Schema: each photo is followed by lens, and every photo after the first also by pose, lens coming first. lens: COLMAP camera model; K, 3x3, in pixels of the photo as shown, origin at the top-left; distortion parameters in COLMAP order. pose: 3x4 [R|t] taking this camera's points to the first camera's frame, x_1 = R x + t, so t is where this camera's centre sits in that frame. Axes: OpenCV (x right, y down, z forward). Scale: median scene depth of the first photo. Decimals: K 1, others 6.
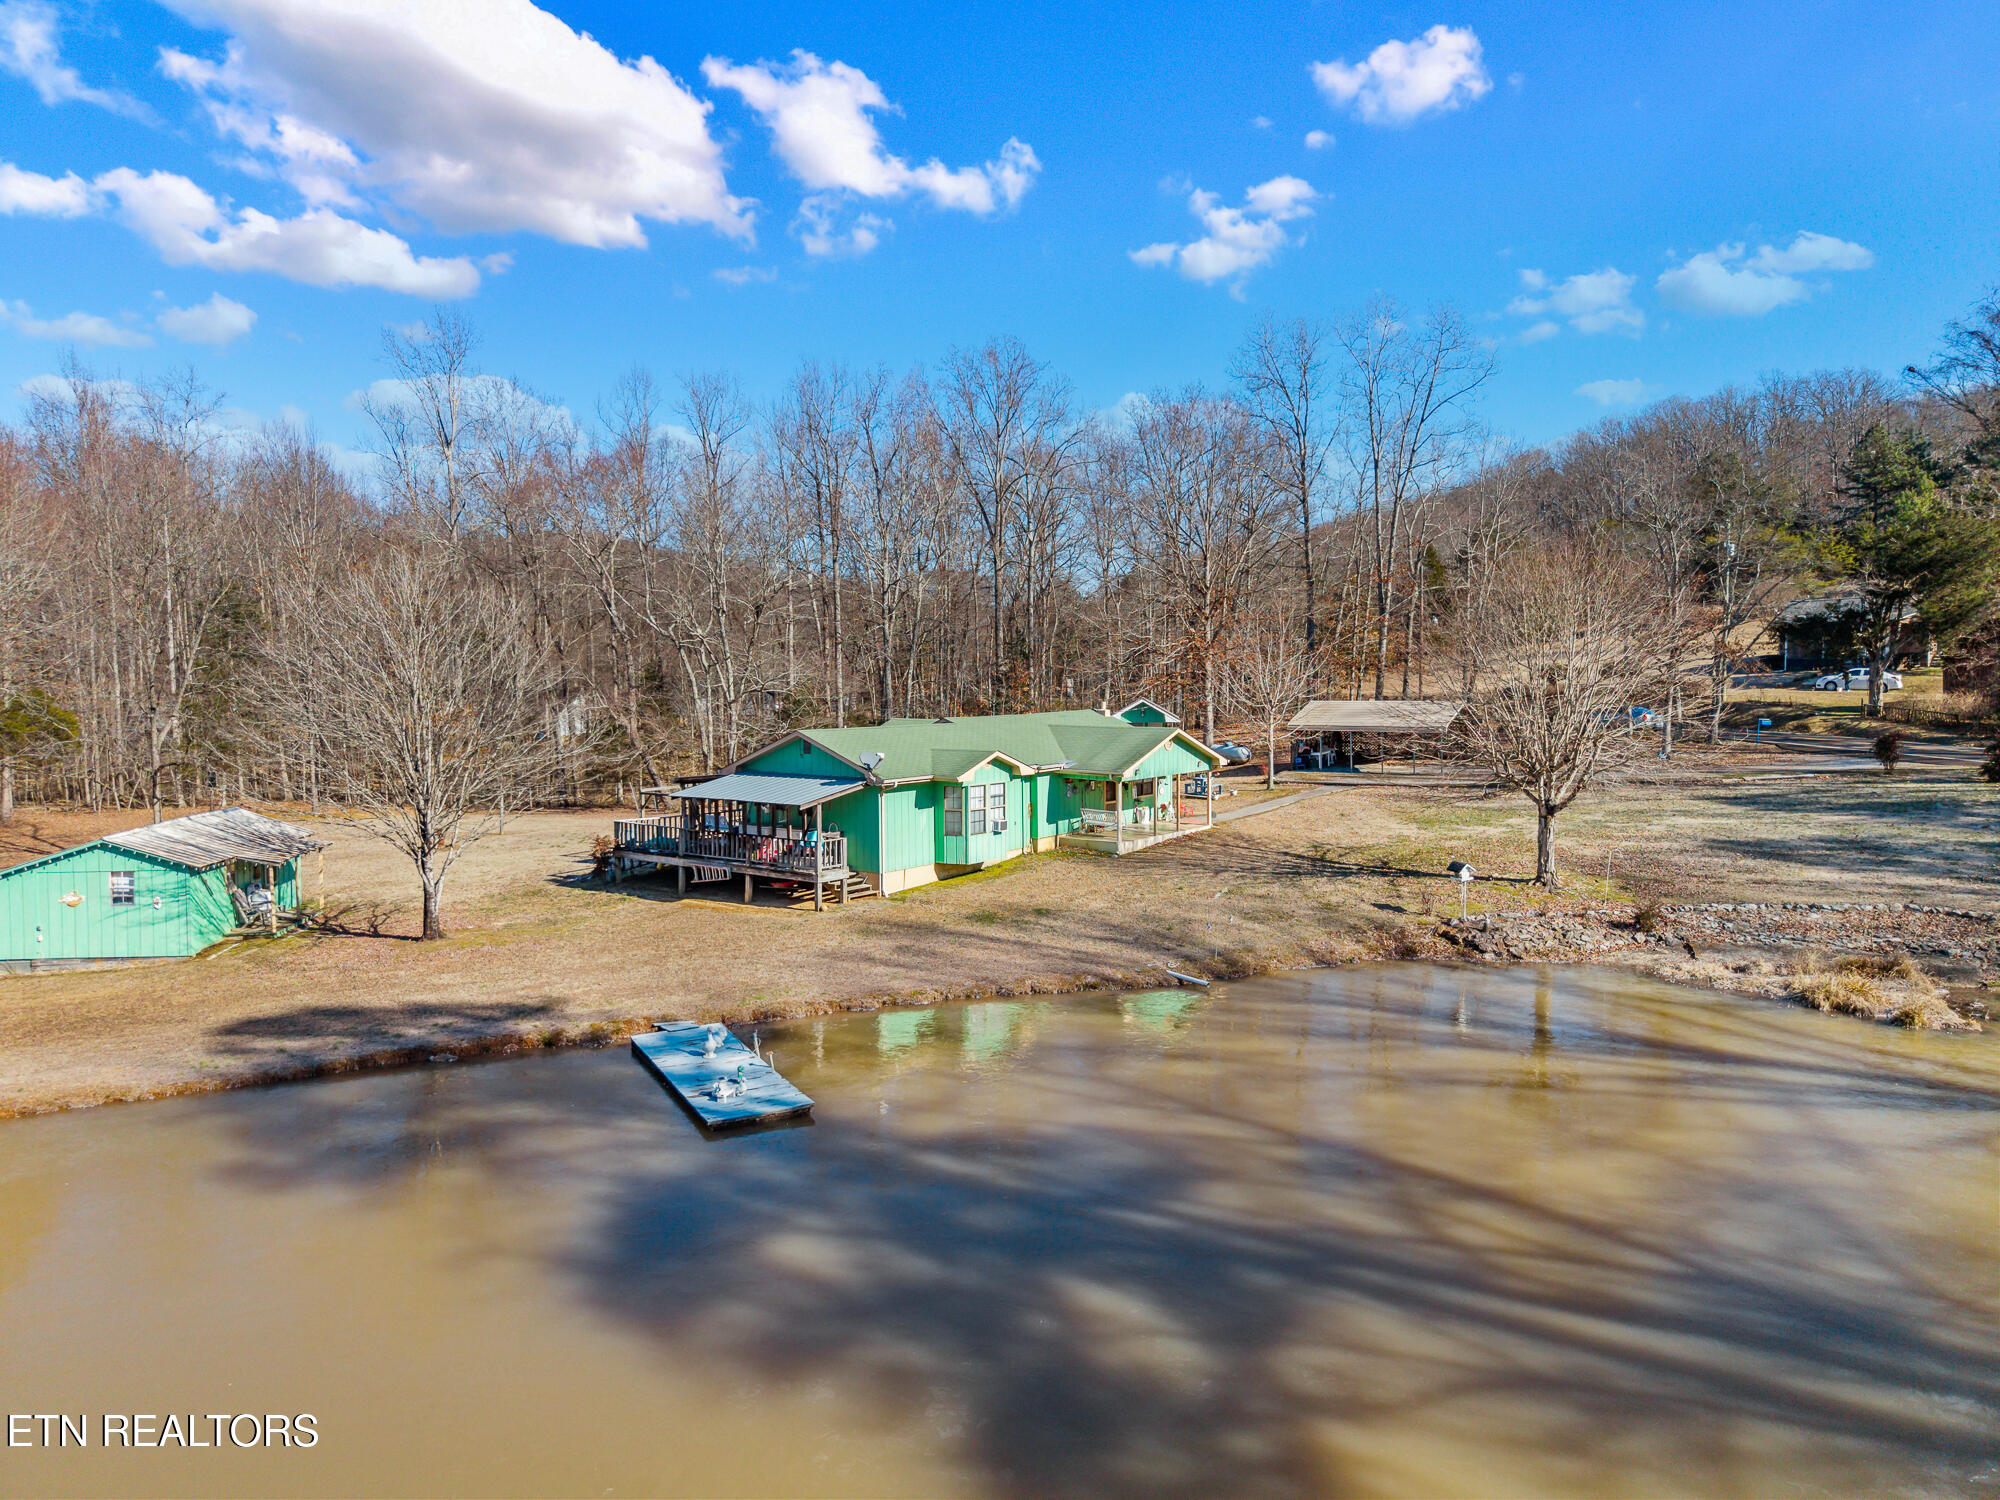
lens RADIAL K [[1380.8, 0, 979.6], [0, 1380.8, 746.8], [0, 0, 1]] dist [0.021834, -0.016161]
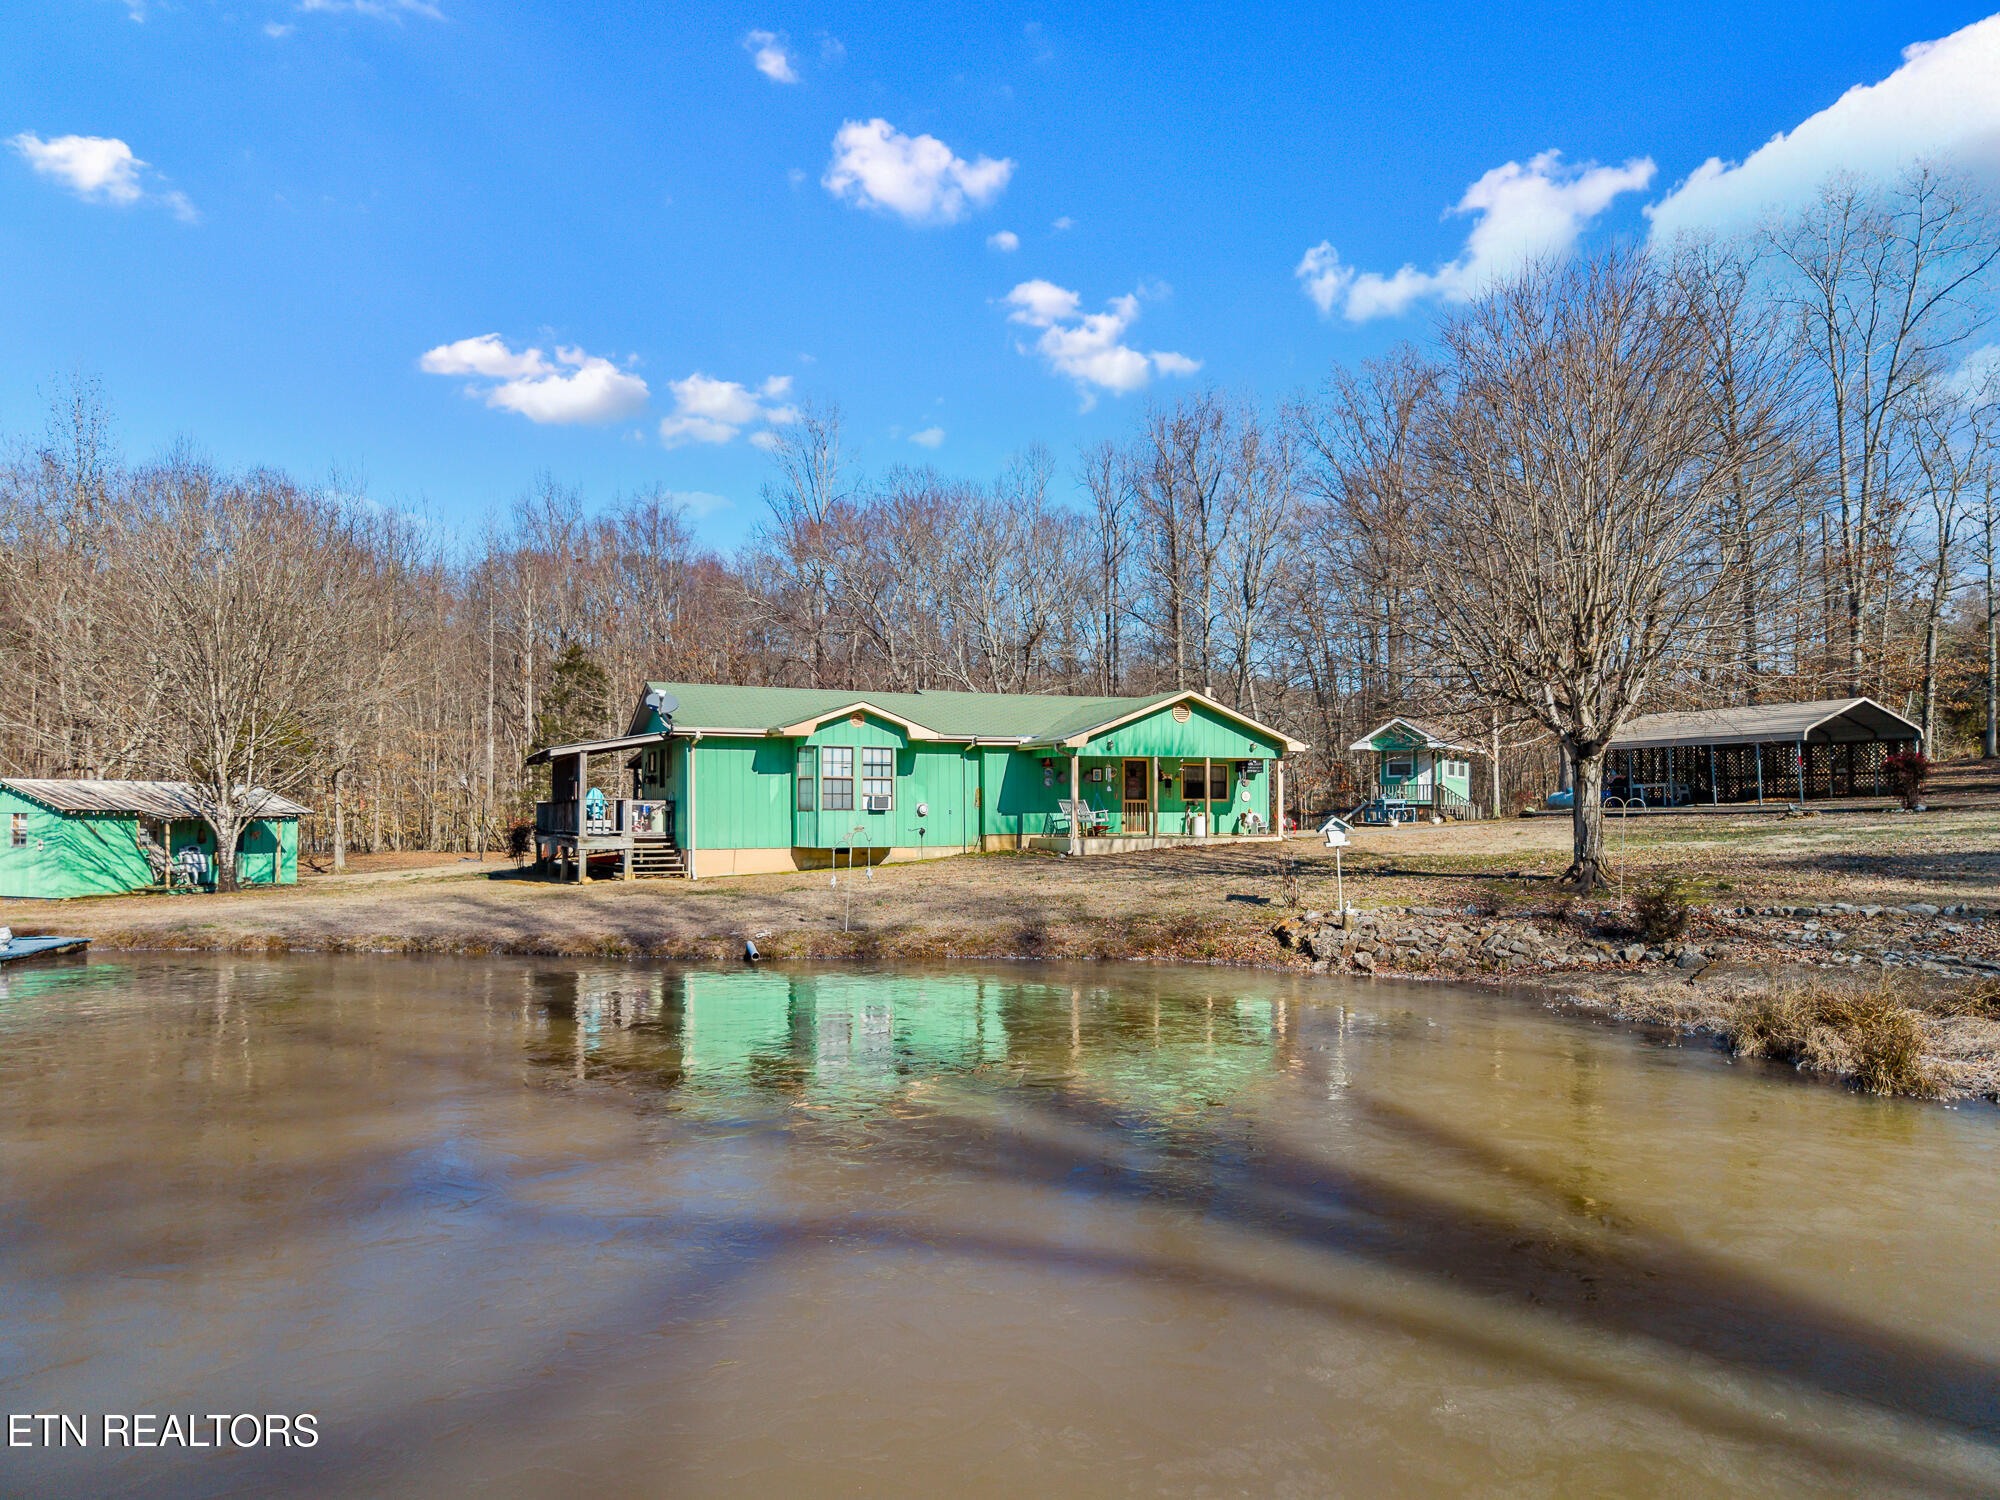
lens RADIAL K [[1380.8, 0, 988.1], [0, 1380.8, 736.5], [0, 0, 1]] dist [0.021834, -0.016161]
pose [[0.880807, -0.024086, -0.472863, 0.515166], [-0.032981, 0.993158, -0.112022, 0.124686], [0.472326, 0.114265, 0.873986, 0.425170]]
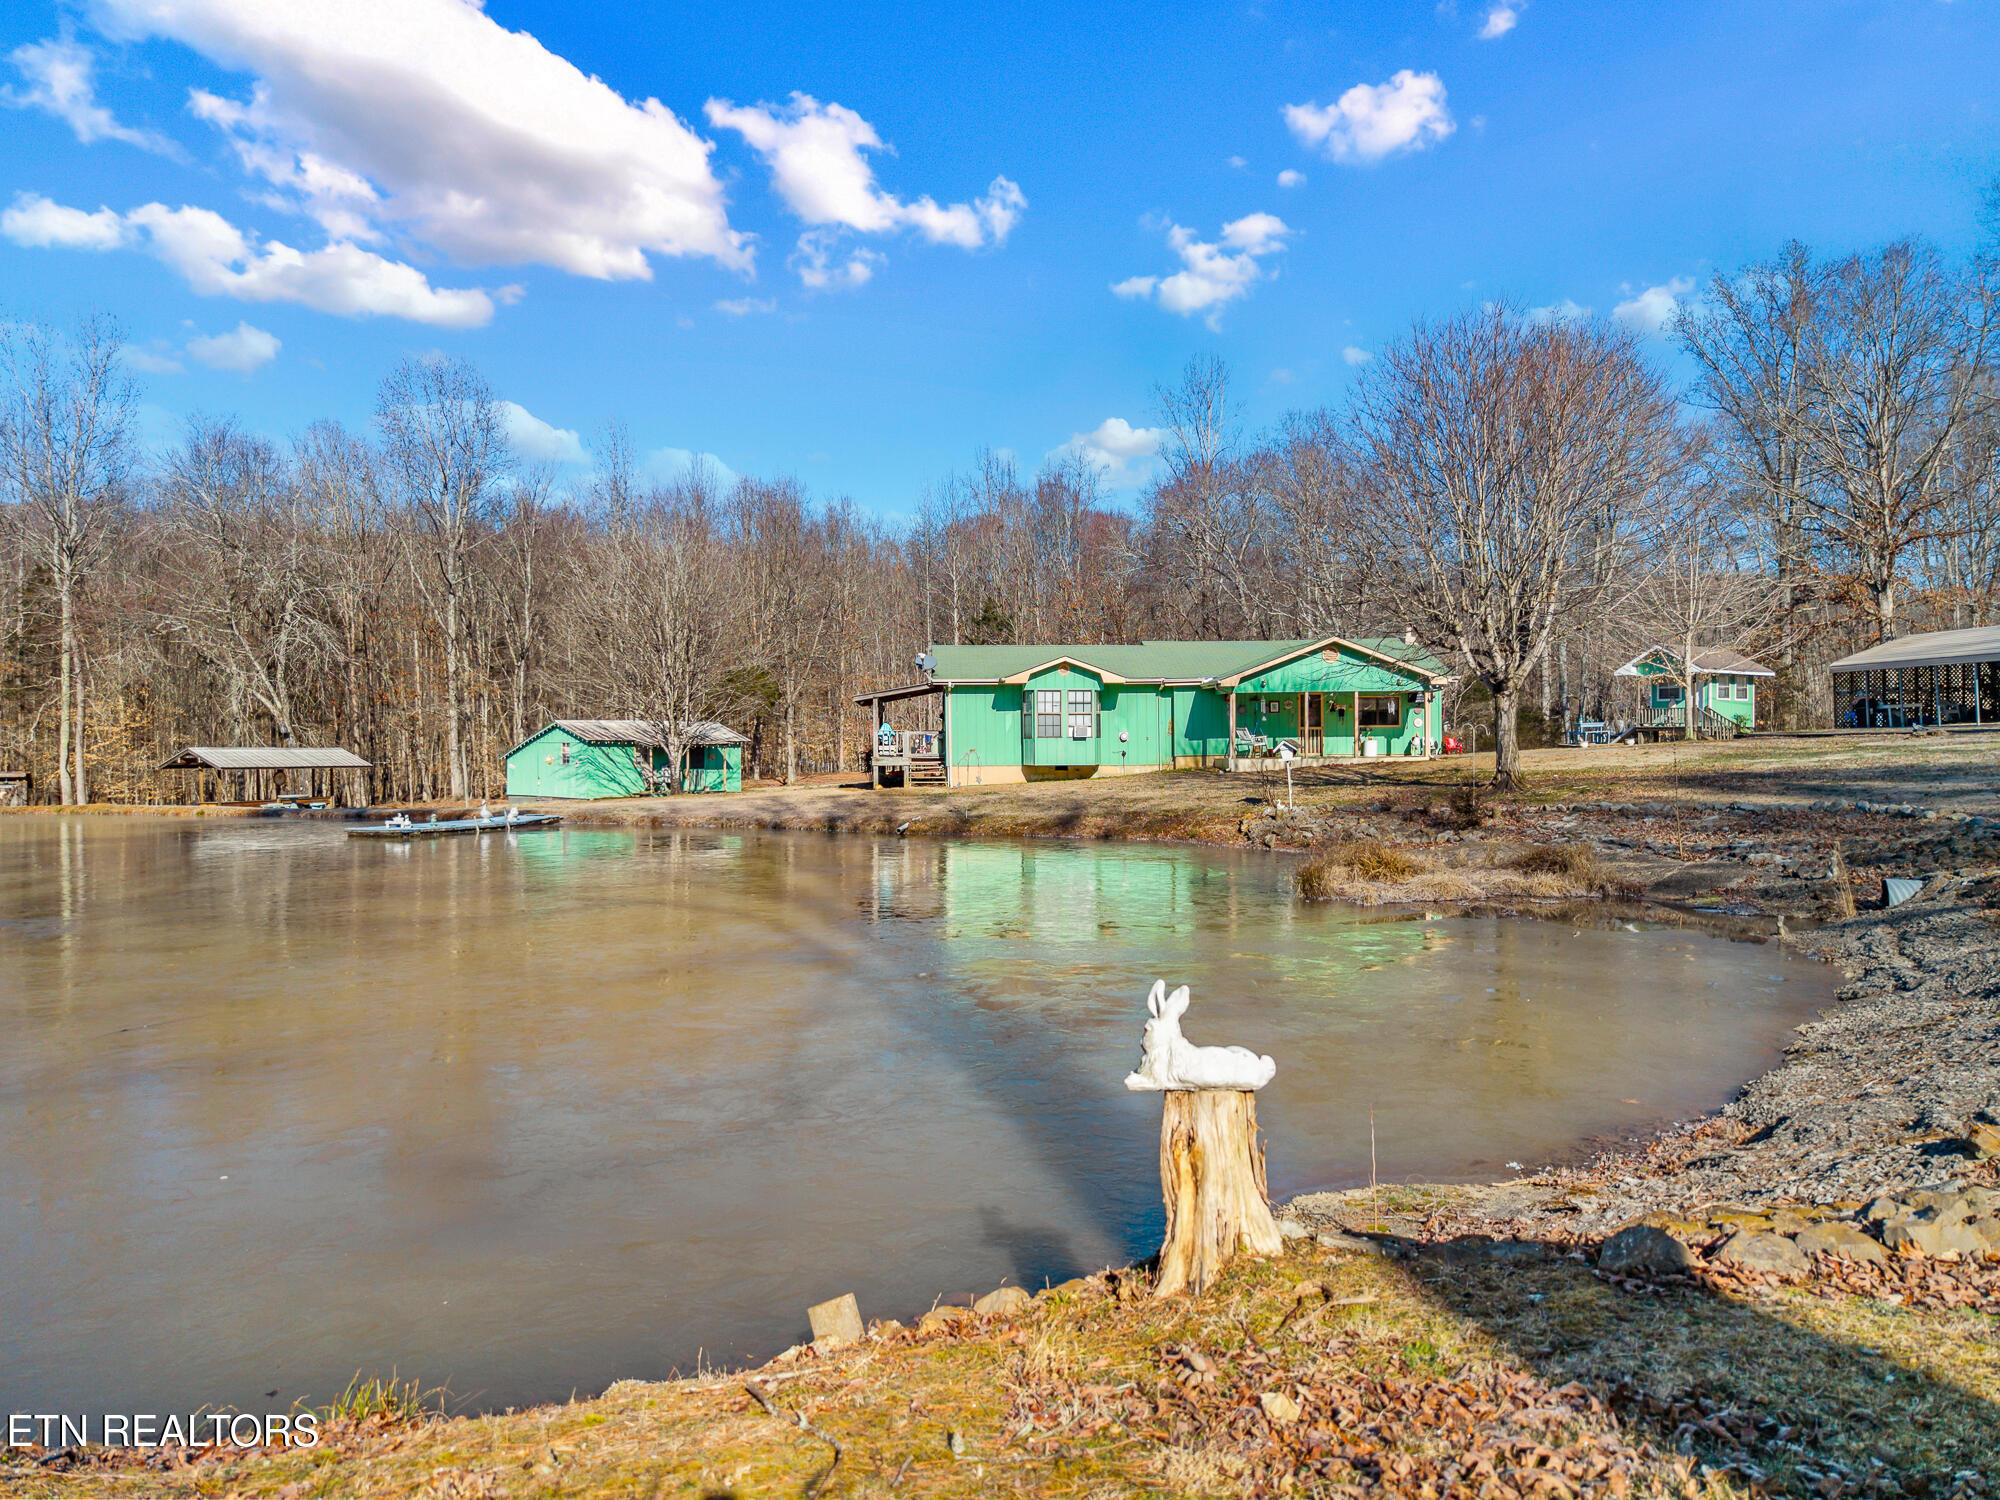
lens RADIAL K [[1380.8, 0, 1009.0], [0, 1380.8, 759.7], [0, 0, 1]] dist [0.021834, -0.016161]
pose [[0.650492, 0.008502, -0.759465, 0.901153], [-0.043925, 0.998685, -0.026442, 0.128039], [0.758242, 0.050560, 0.650010, 0.357114]]
